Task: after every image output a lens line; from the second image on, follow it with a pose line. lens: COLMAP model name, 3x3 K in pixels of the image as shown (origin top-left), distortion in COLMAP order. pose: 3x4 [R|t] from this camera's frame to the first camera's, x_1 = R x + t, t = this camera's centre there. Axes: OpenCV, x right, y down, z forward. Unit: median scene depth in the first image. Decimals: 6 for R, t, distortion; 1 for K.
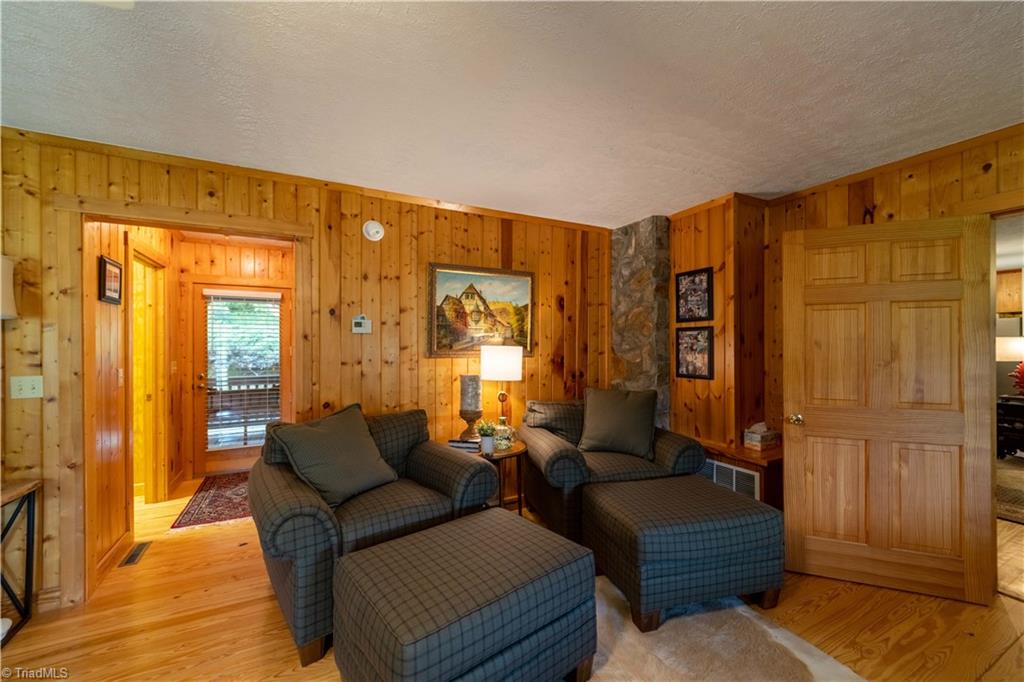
lens RADIAL K [[412.1, 0, 513.6], [0, 412.1, 342.3], [0, 0, 1]] dist [0.000296, -0.000746]
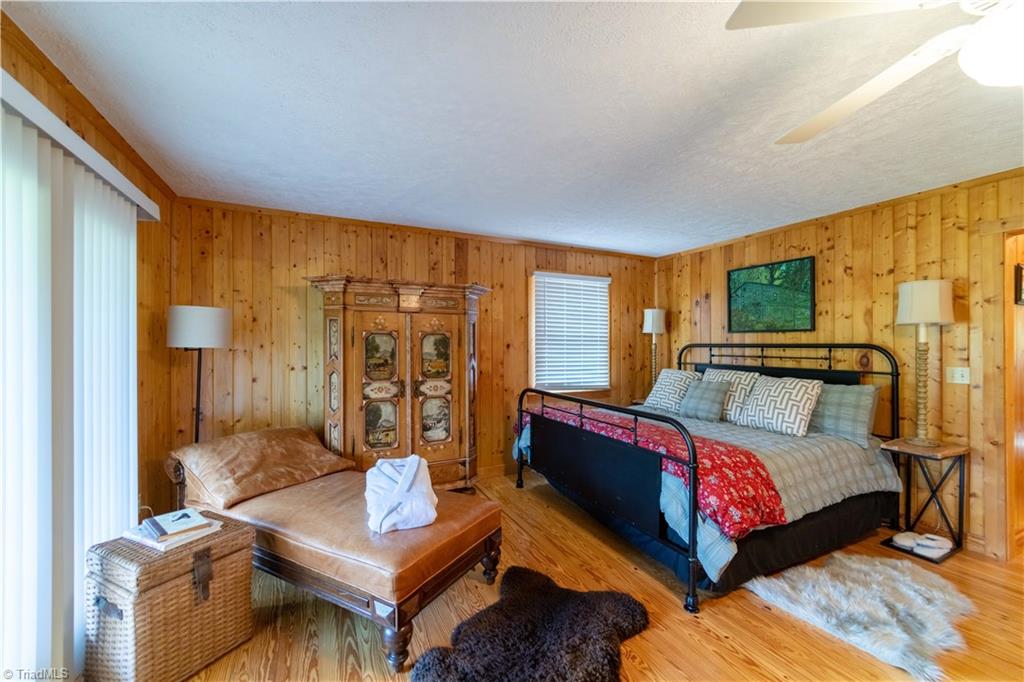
lens RADIAL K [[412.1, 0, 514.8], [0, 412.1, 345.2], [0, 0, 1]] dist [0.000296, -0.000746]
pose [[-0.027996, 0.004466, -0.999598, 0.178186], [0.006296, 0.999971, 0.004292, -0.002679], [0.999588, -0.006174, -0.028023, -0.375856]]
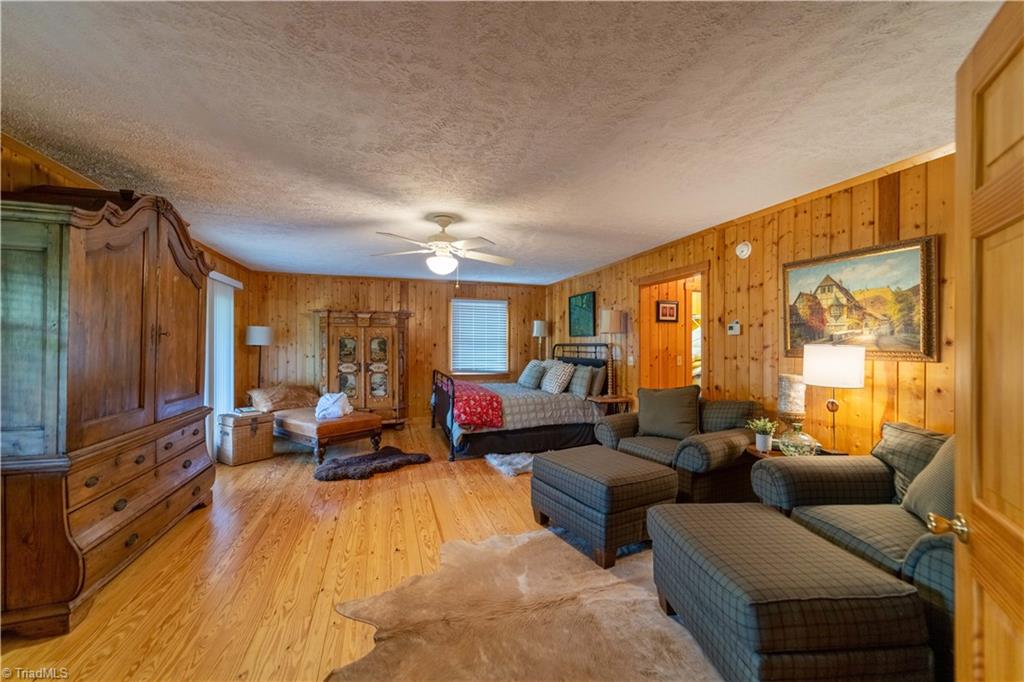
lens RADIAL K [[412.1, 0, 513.5], [0, 412.1, 345.1], [0, 0, 1]] dist [0.000296, -0.000746]
pose [[-0.175319, 0.003850, -0.984504, 1.288432], [0.004909, 0.999983, 0.003036, 0.003677], [0.984500, -0.004301, -0.175335, 0.711015]]
